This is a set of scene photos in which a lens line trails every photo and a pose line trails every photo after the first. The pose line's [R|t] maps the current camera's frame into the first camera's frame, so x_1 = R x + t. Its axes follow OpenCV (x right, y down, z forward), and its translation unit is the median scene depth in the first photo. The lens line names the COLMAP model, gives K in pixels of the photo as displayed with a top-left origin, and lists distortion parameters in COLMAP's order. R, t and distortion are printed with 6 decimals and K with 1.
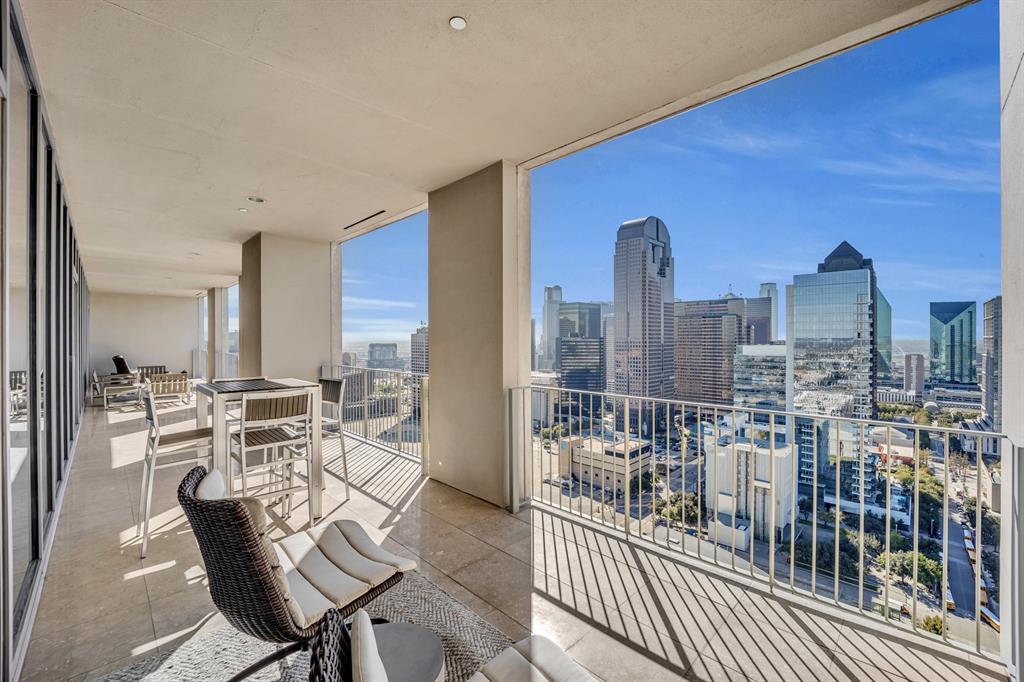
lens RADIAL K [[425.6, 0, 513.3], [0, 425.6, 338.4], [0, 0, 1]] dist [-0.023983, -0.000207]
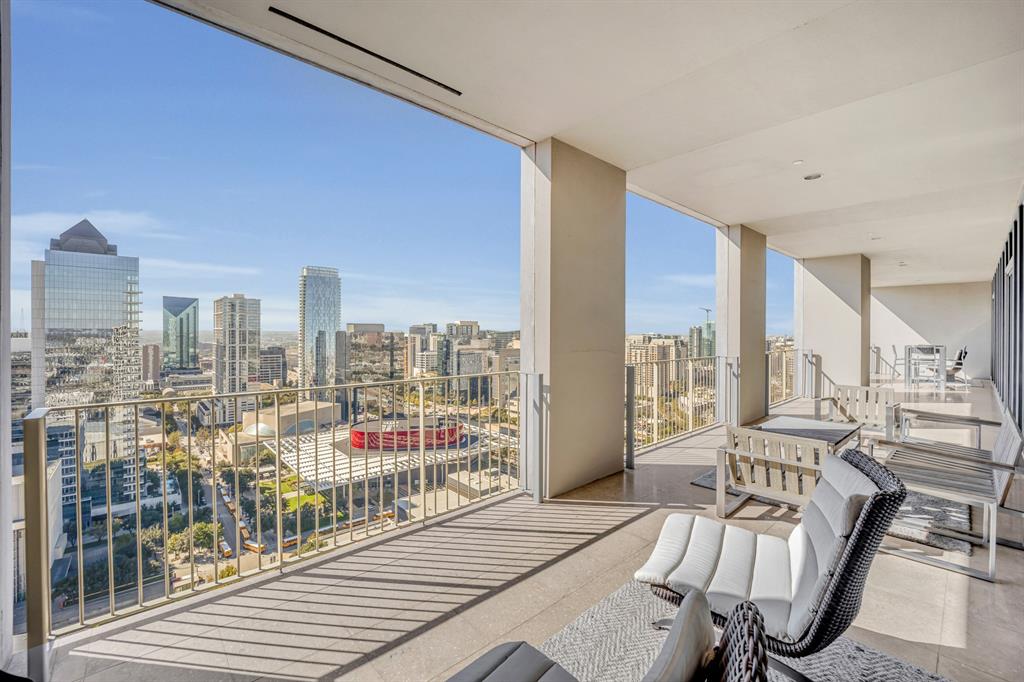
lens RADIAL K [[421.5, 0, 512.8], [0, 421.5, 338.6], [0, 0, 1]] dist [-0.009932, -0.000033]
pose [[0.059185, -0.015417, 0.998128, -0.071375], [-0.007117, 0.999849, 0.015865, -0.000658], [-0.998222, -0.008042, 0.059067, 0.078744]]
